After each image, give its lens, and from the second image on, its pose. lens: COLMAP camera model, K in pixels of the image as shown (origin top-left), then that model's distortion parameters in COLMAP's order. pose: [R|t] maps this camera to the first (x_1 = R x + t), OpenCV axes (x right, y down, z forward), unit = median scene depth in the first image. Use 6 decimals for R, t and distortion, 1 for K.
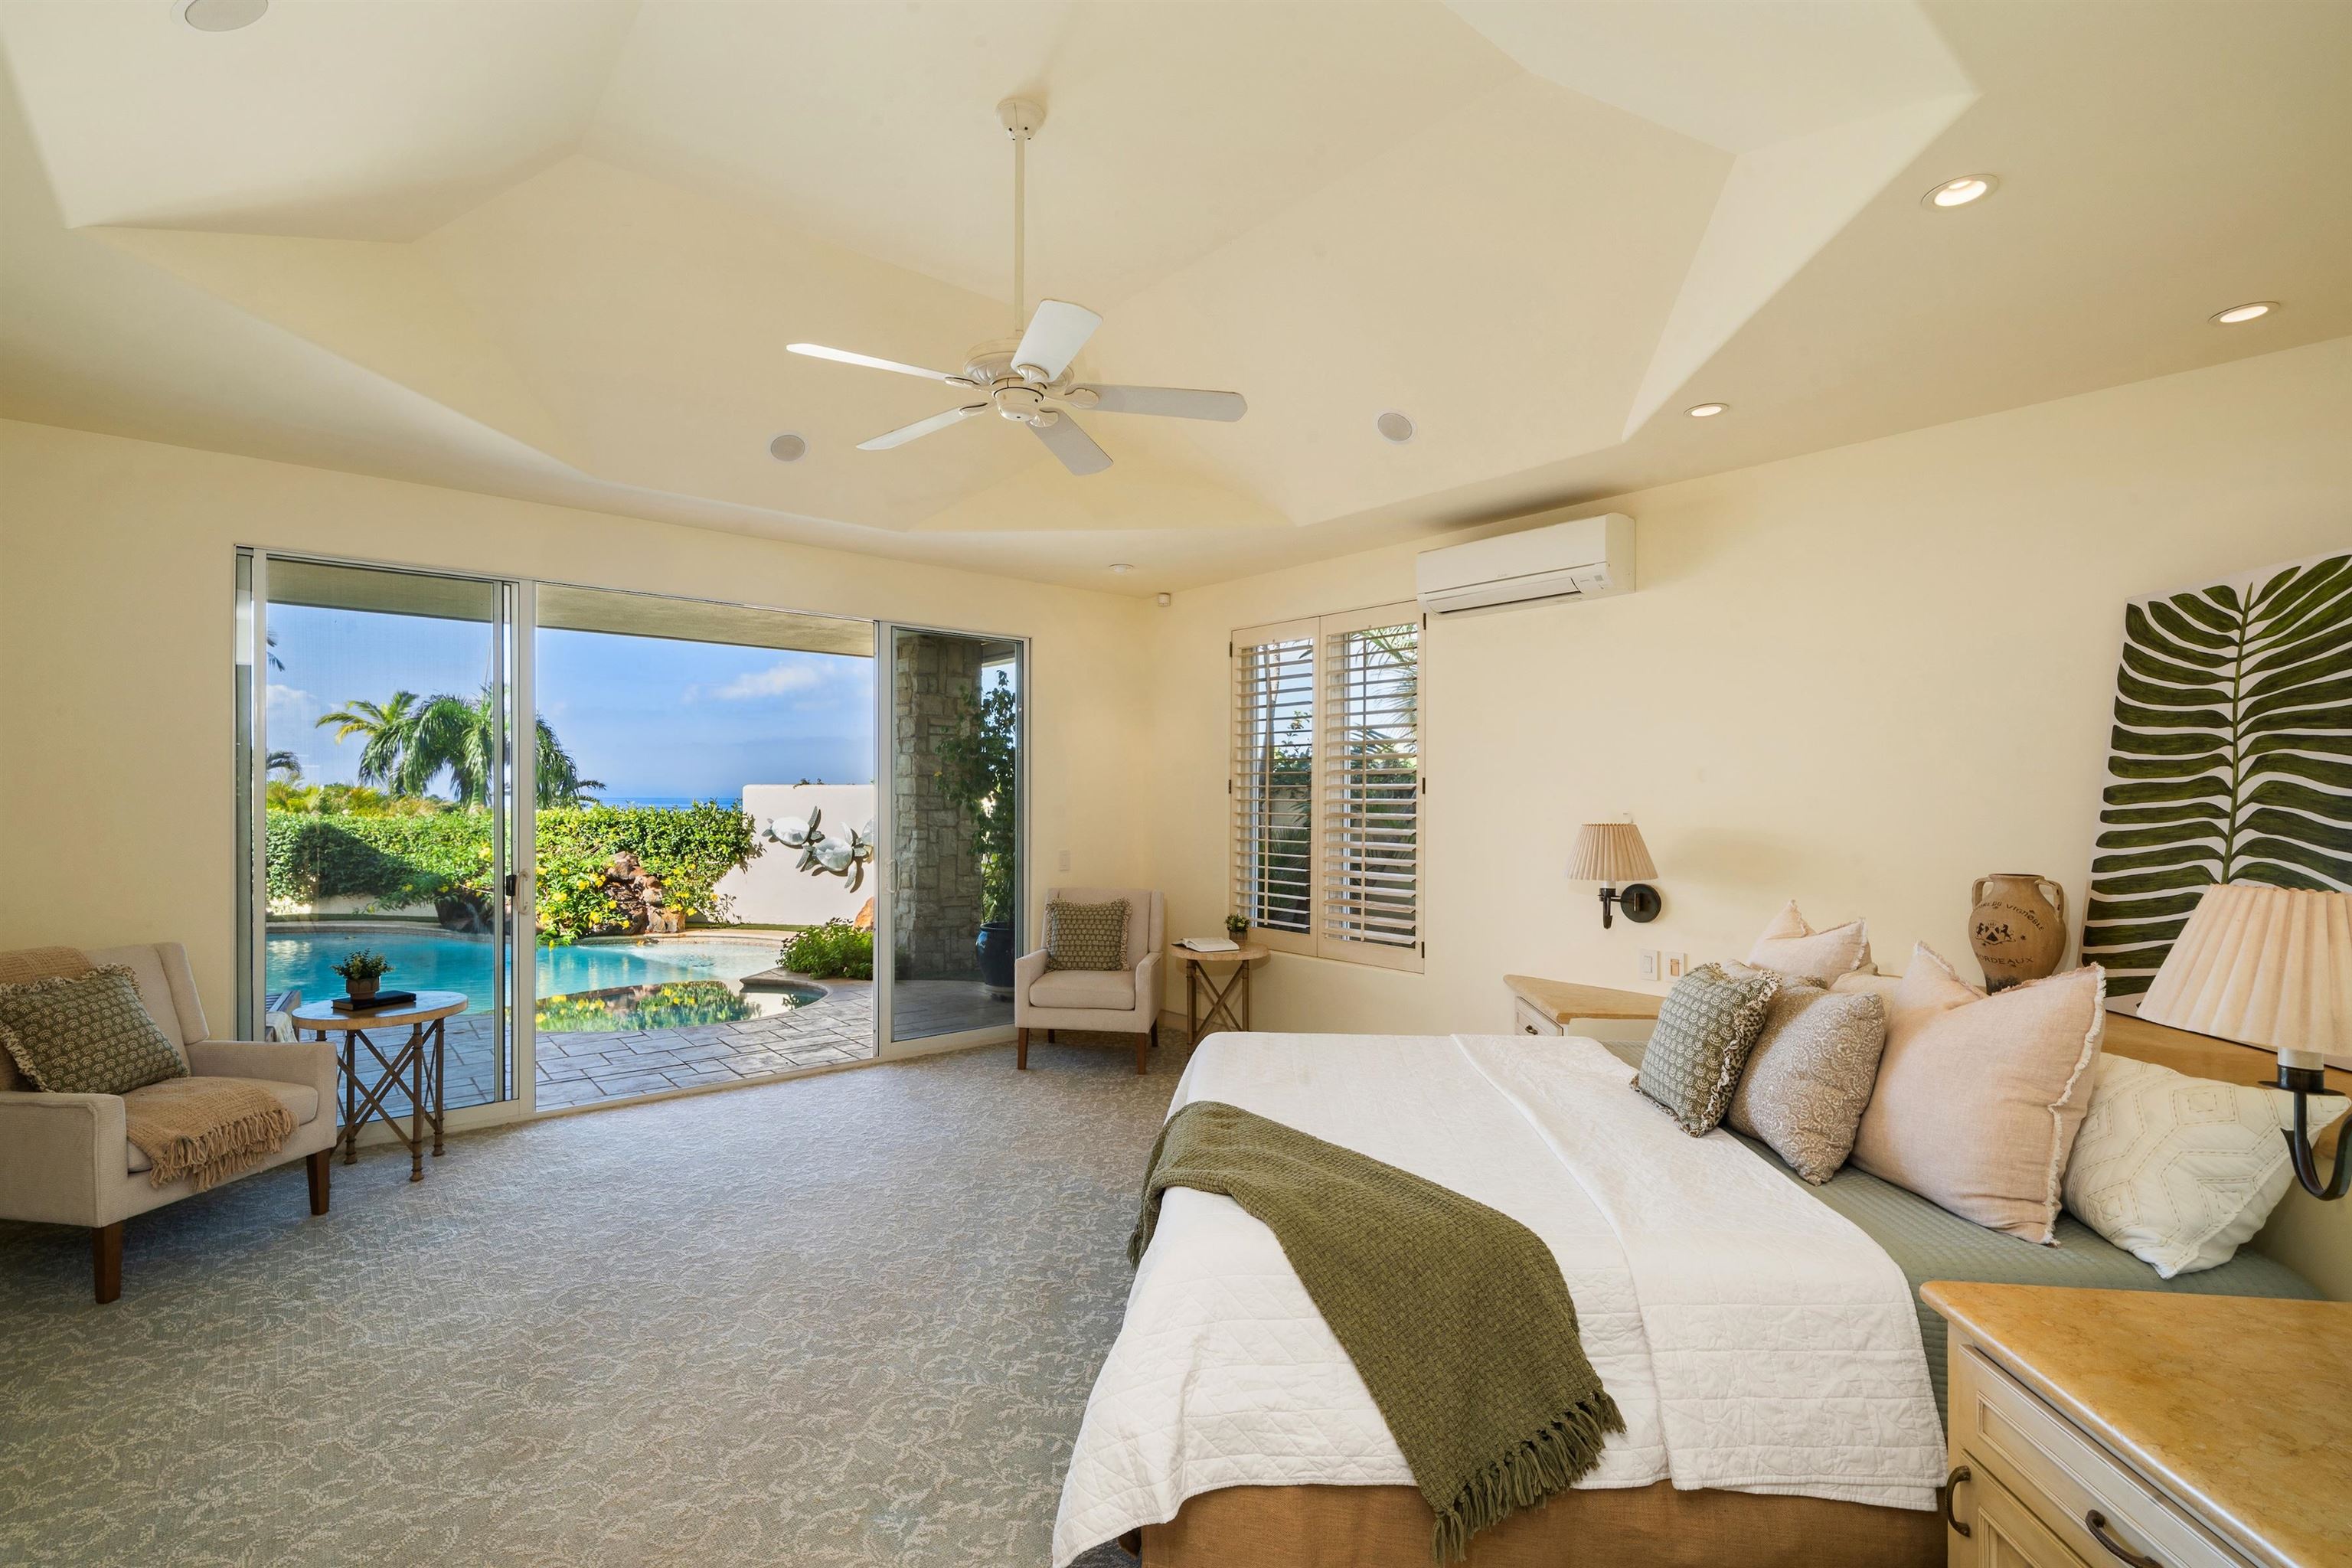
lens RADIAL K [[1025.7, 0, 1172.3], [0, 1025.7, 827.8], [0, 0, 1]] dist [-0.001269, -0.000952]
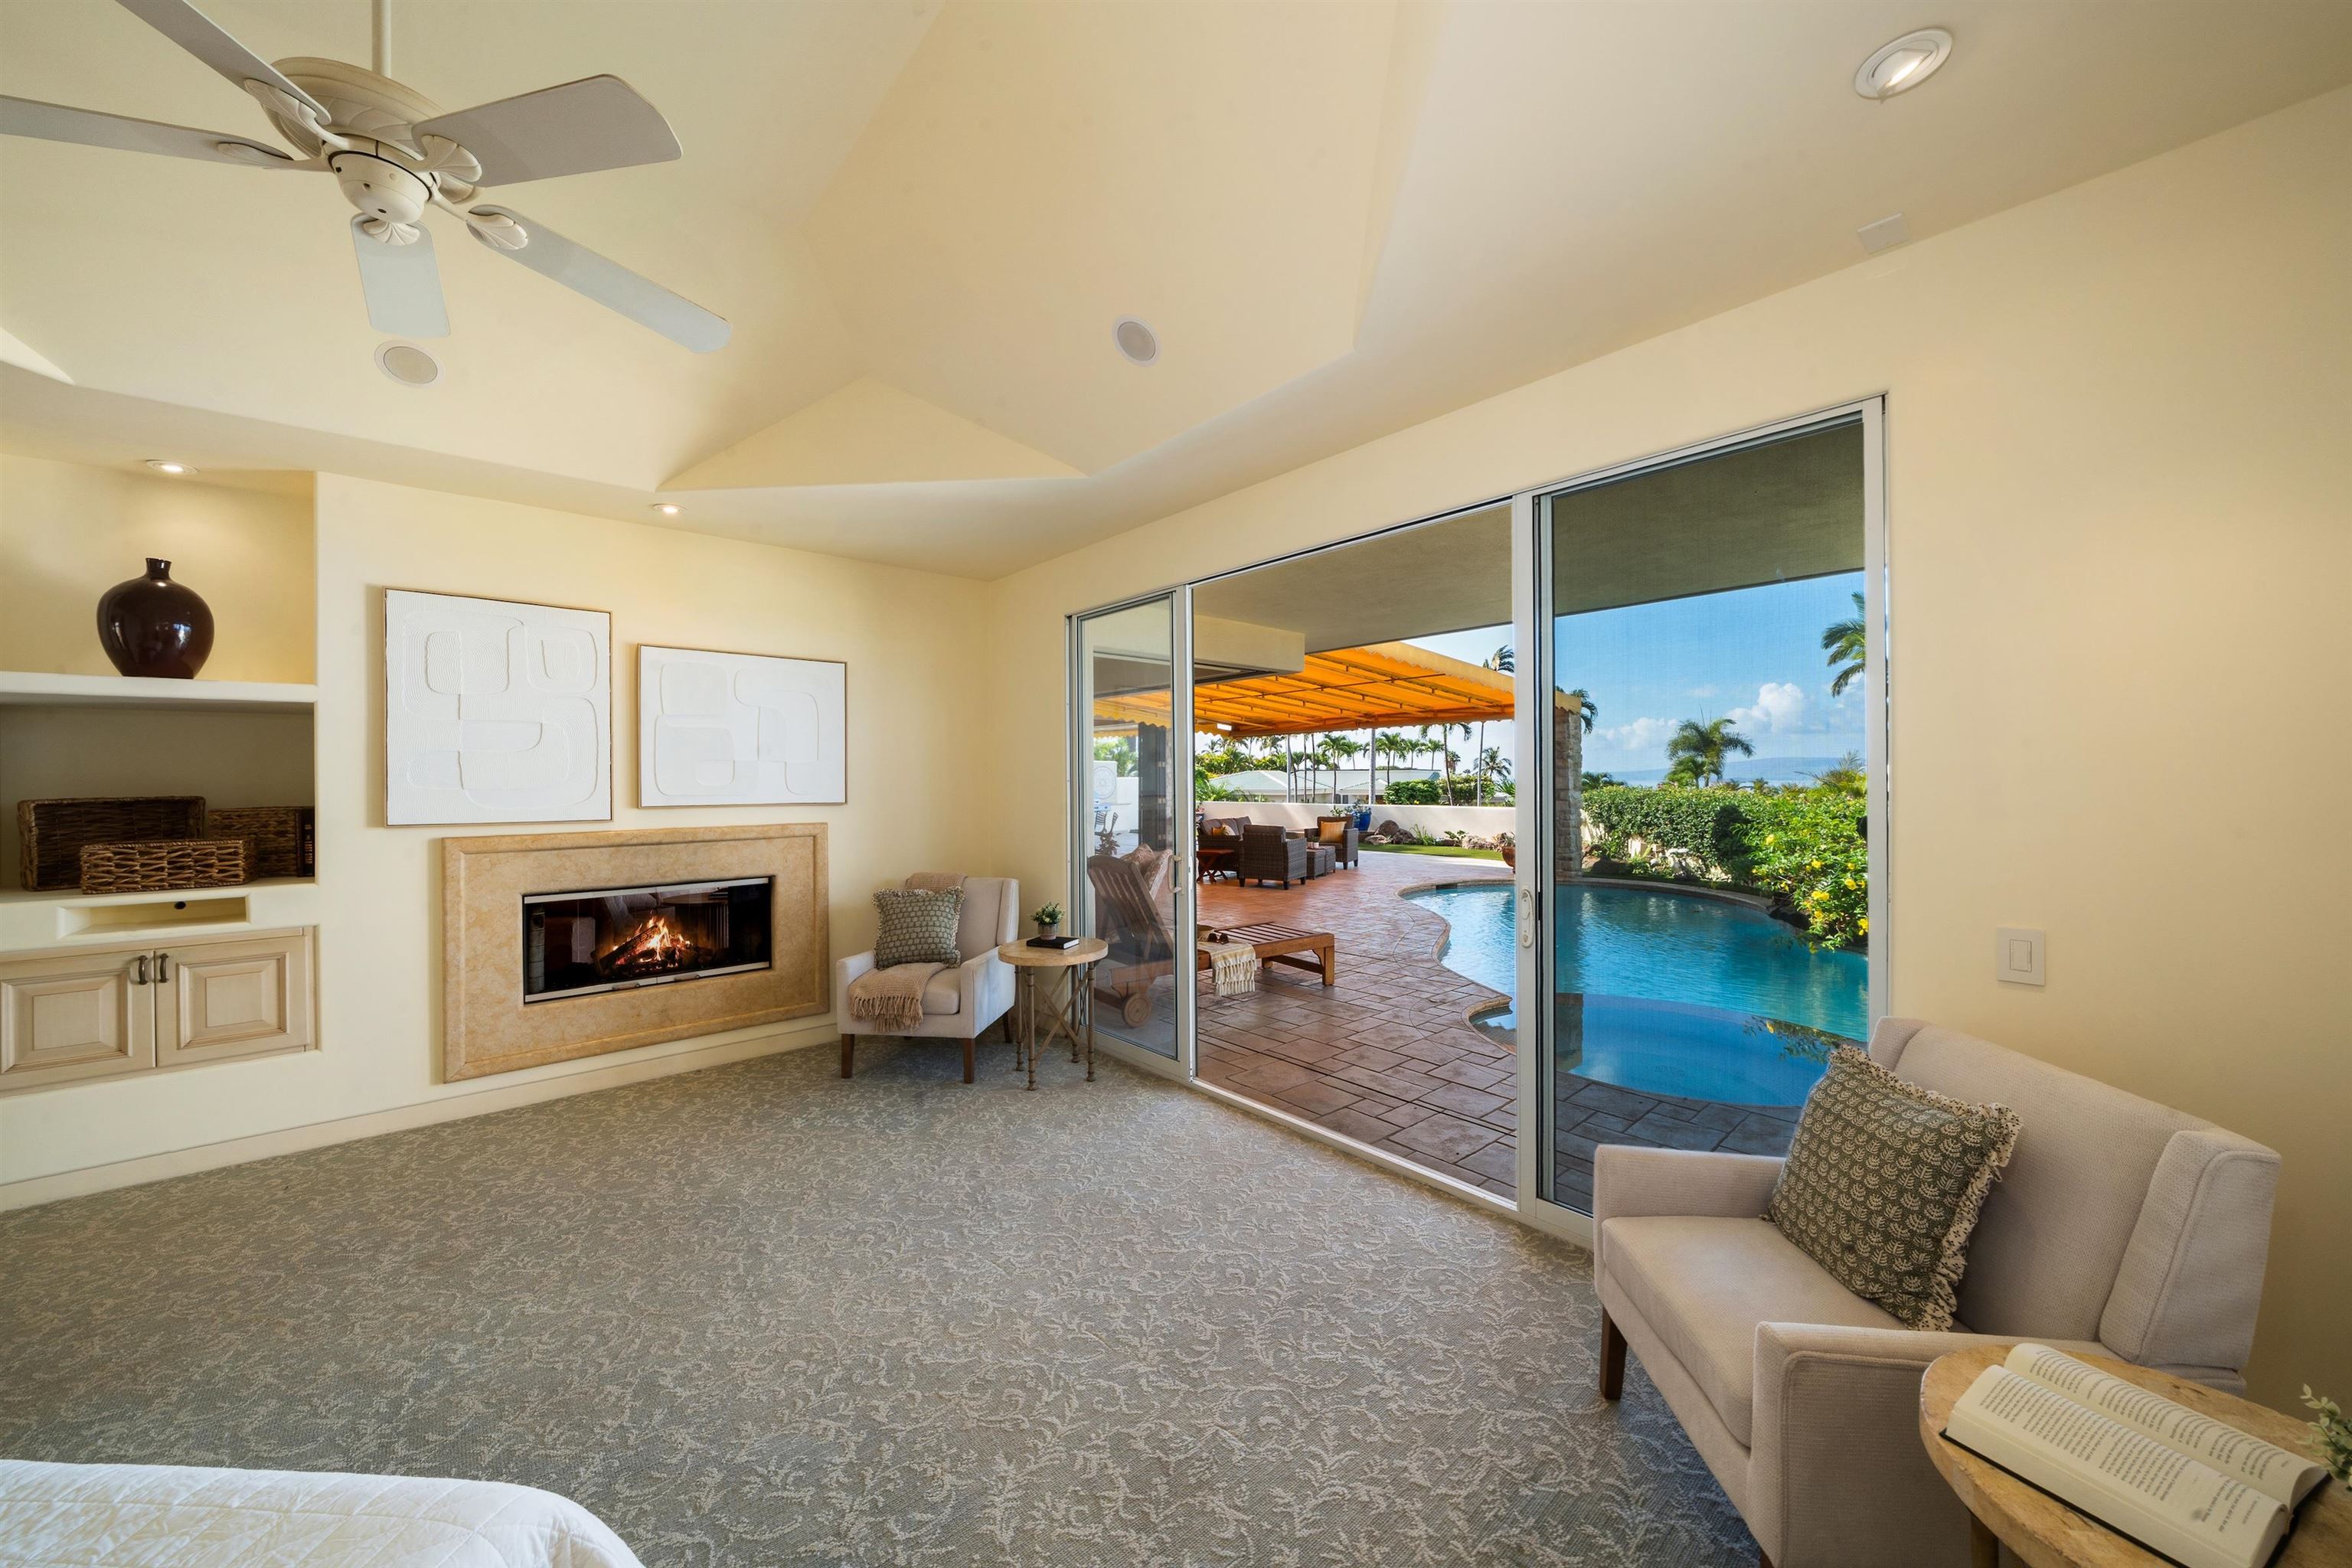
lens RADIAL K [[815.7, 0, 1204.7], [0, 815.7, 783.4], [0, 0, 1]] dist [-0.000587, -0.000122]
pose [[0.025870, -0.000869, -0.999665, 0.098883], [-0.021339, 0.999771, -0.001421, -0.015797], [0.999438, 0.021369, 0.025846, 0.377996]]
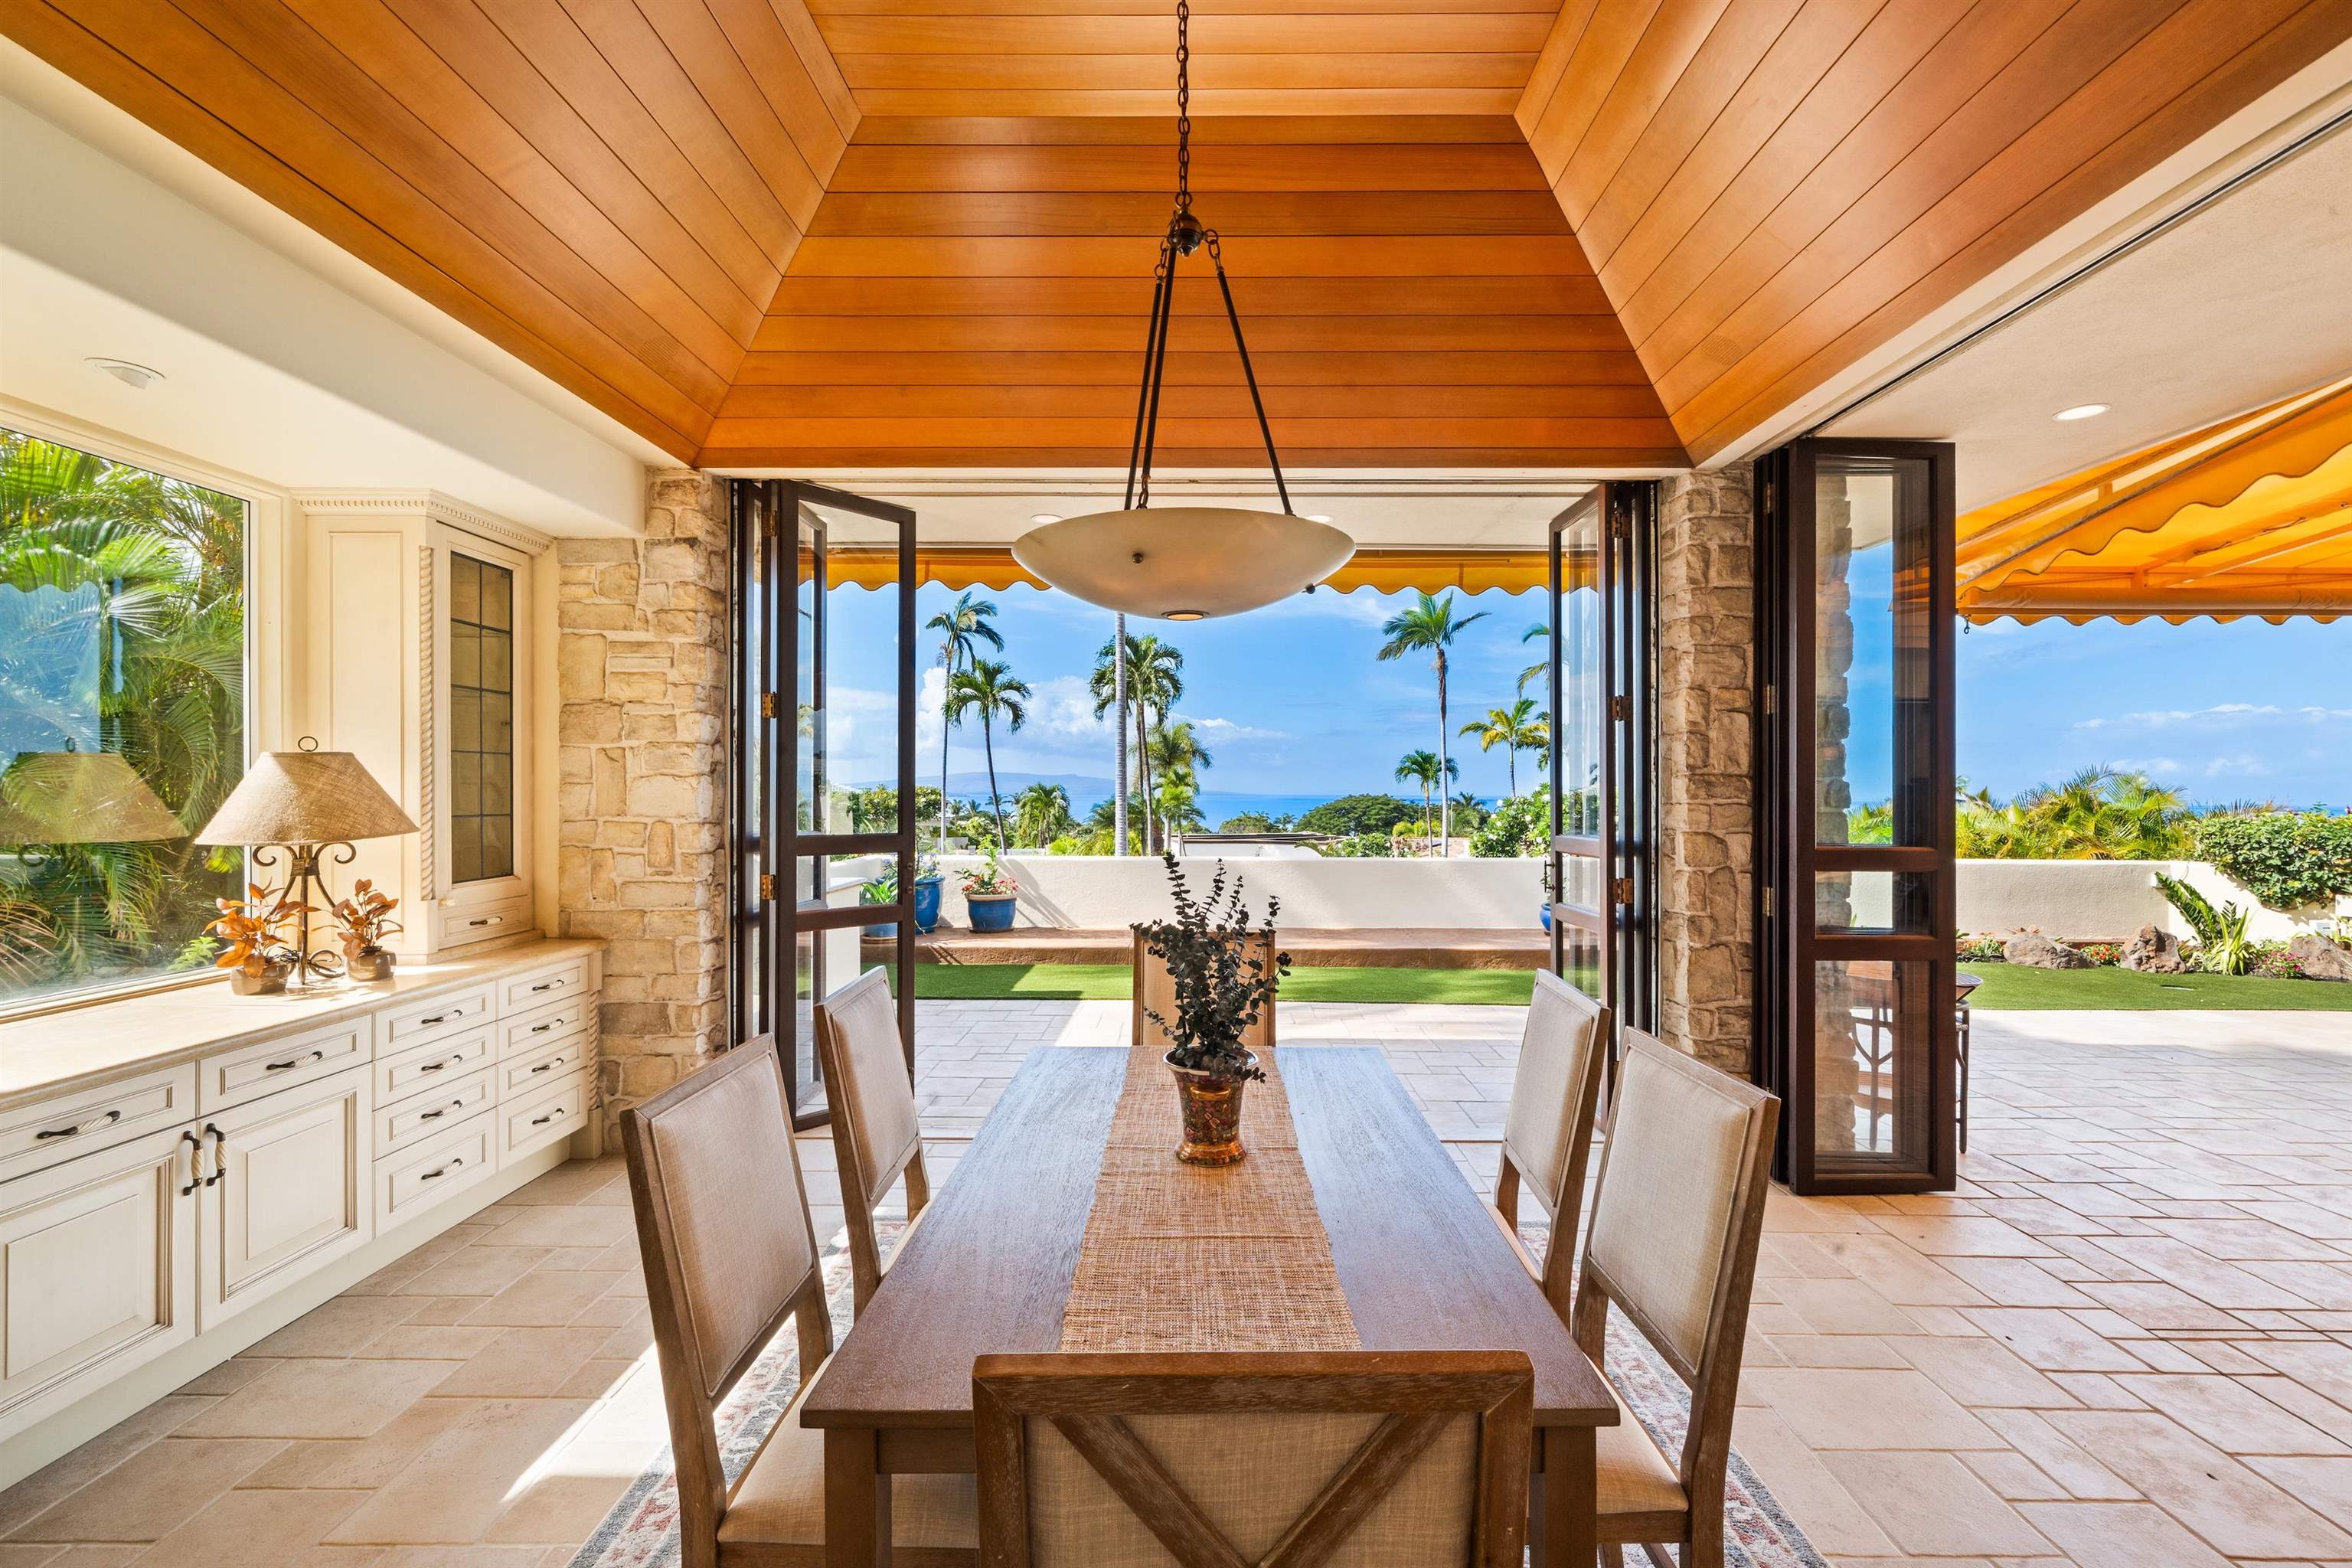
lens RADIAL K [[1010.1, 0, 1192.7], [0, 1010.1, 786.7], [0, 0, 1]] dist [-0.004668, 0.000376]
pose [[0.748771, -0.005818, -0.662803, -1.375241], [-0.018808, 0.999372, -0.030020, -0.009564], [0.662562, 0.034944, 0.748191, -0.031534]]
